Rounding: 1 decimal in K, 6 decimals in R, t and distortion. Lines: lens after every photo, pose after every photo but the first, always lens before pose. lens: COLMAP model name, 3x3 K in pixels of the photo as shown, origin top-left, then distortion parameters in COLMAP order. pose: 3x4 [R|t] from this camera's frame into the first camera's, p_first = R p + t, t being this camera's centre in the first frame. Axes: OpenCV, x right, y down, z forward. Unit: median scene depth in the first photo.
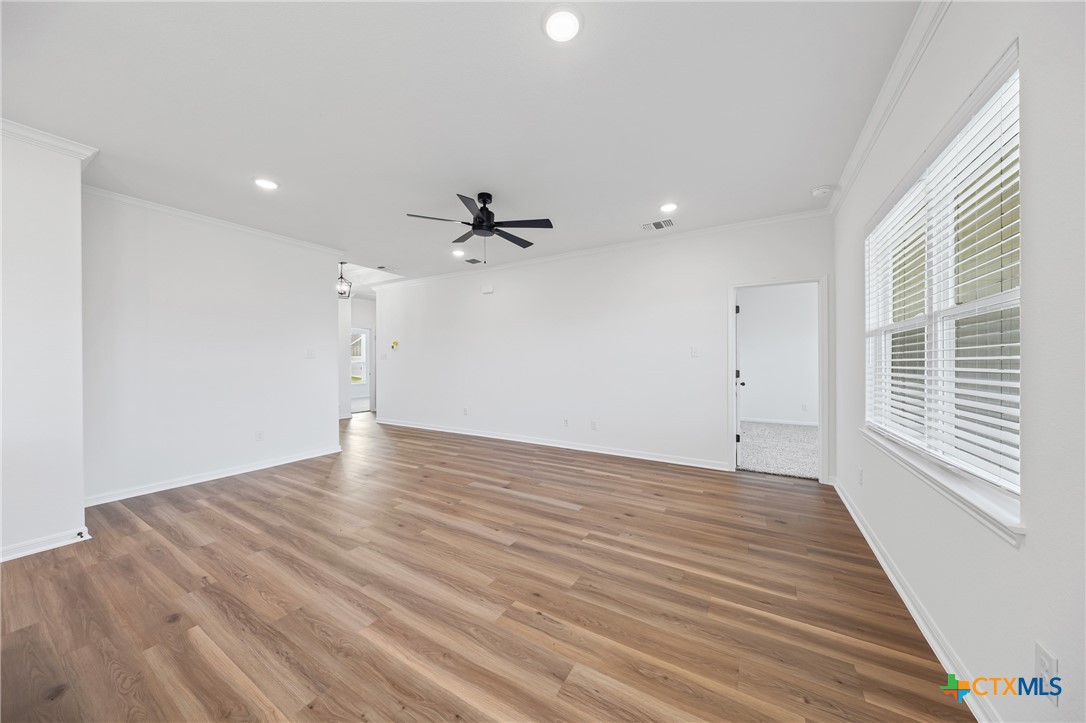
lens RADIAL K [[356.5, 0, 539.7], [0, 356.5, 360.7], [0, 0, 1]] dist [-0.010139, 0.000440]
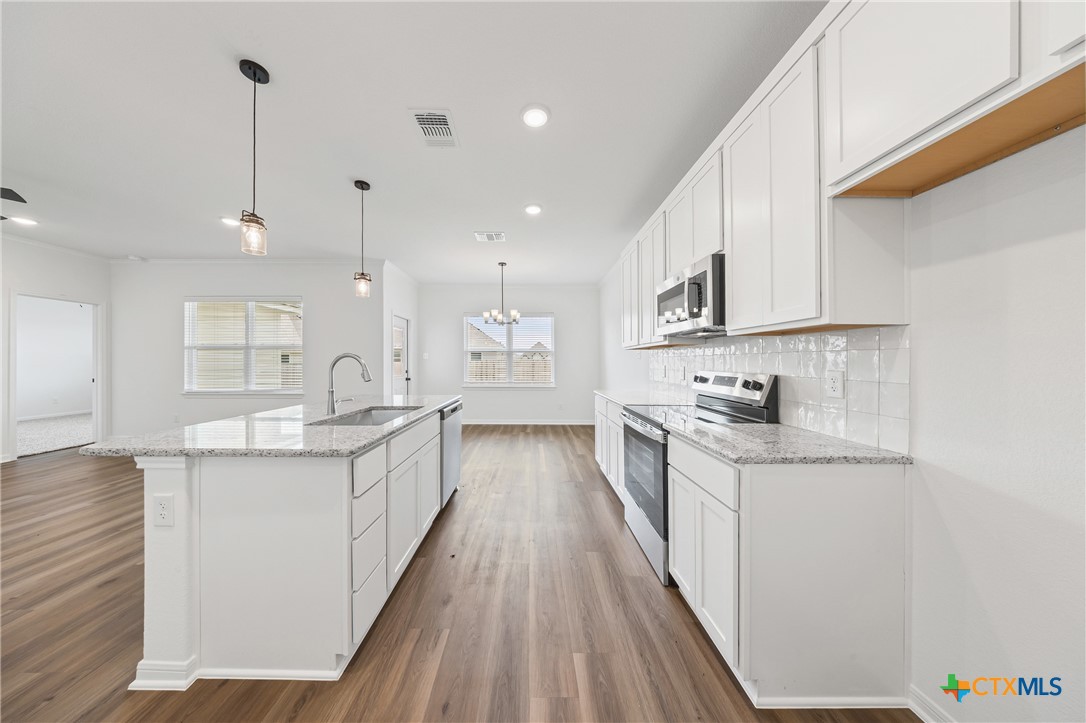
lens RADIAL K [[321.8, 0, 531.1], [0, 321.8, 362.1], [0, 0, 1]] dist [-0.000147, -0.000003]
pose [[-0.517219, -0.001563, 0.855852, -1.748824], [0.000281, 0.999998, 0.001996, 0.006995], [-0.855853, 0.001273, -0.517217, 0.234331]]
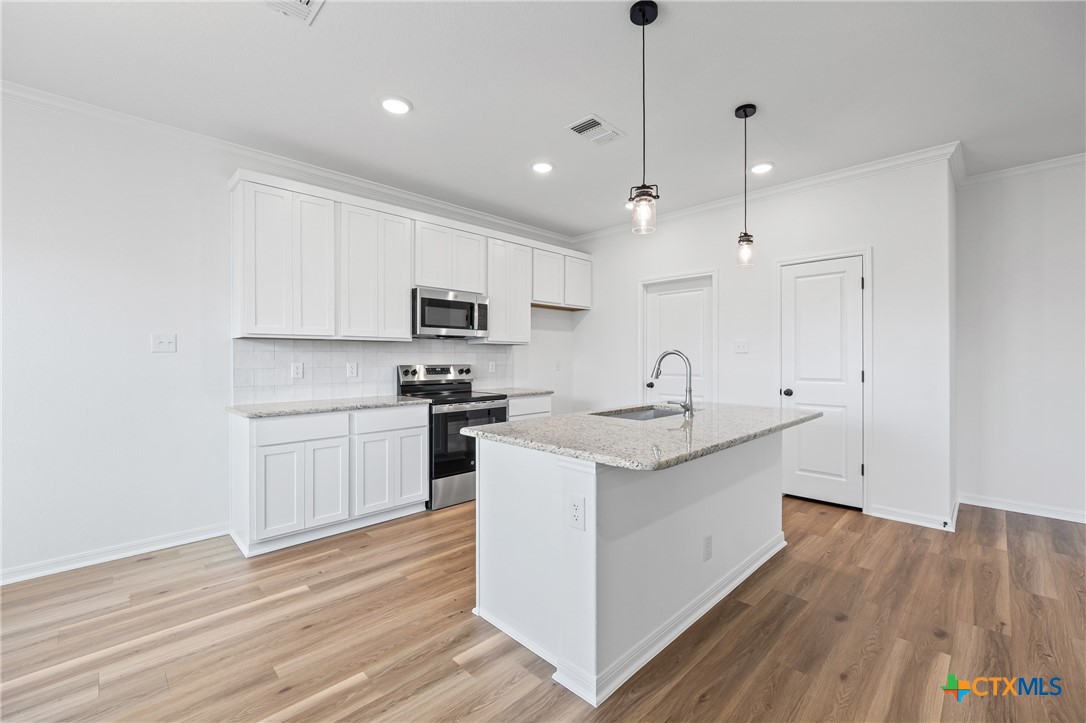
lens RADIAL K [[452.4, 0, 561.8], [0, 452.4, 357.0], [0, 0, 1]] dist [0.000084, -0.002118]
pose [[-0.233297, 0.003793, -0.972398, 0.221322], [0.001678, 0.999992, 0.003498, 0.000515], [0.972404, -0.000815, -0.233302, 0.202717]]
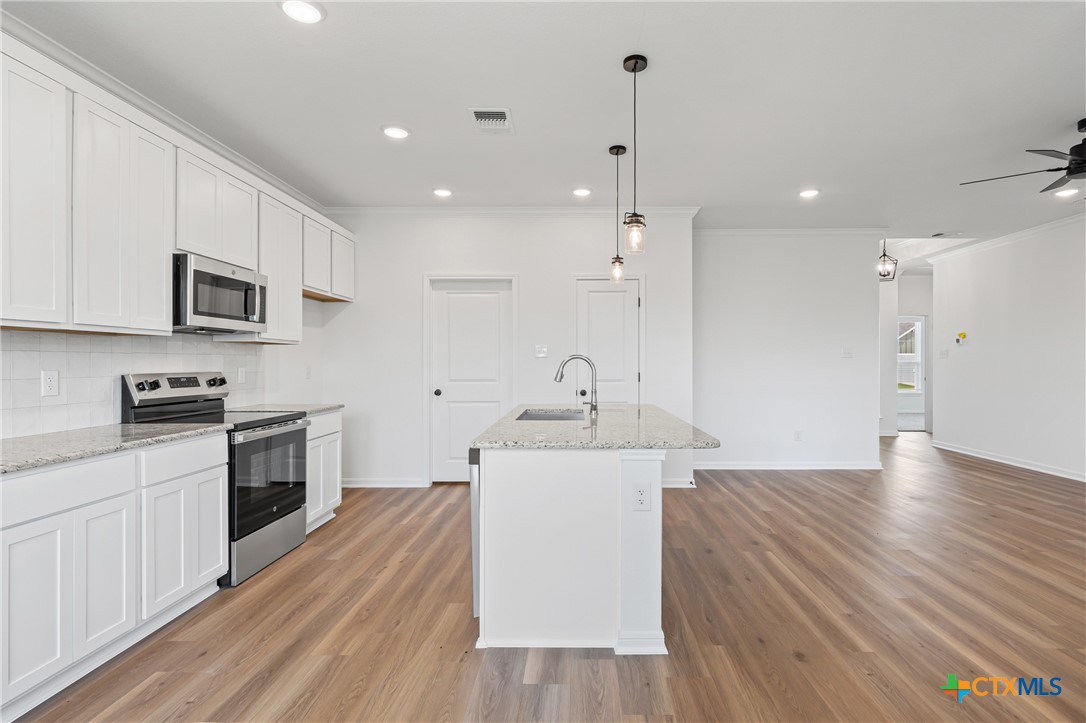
lens RADIAL K [[534.0, 0, 573.8], [0, 534.0, 360.2], [0, 0, 1]] dist [0.000603, -0.001503]
pose [[0.504907, 0.002123, -0.863171, 0.285986], [-0.002625, 0.999996, 0.000924, 0.000614], [0.863170, 0.001799, 0.504911, -0.466596]]
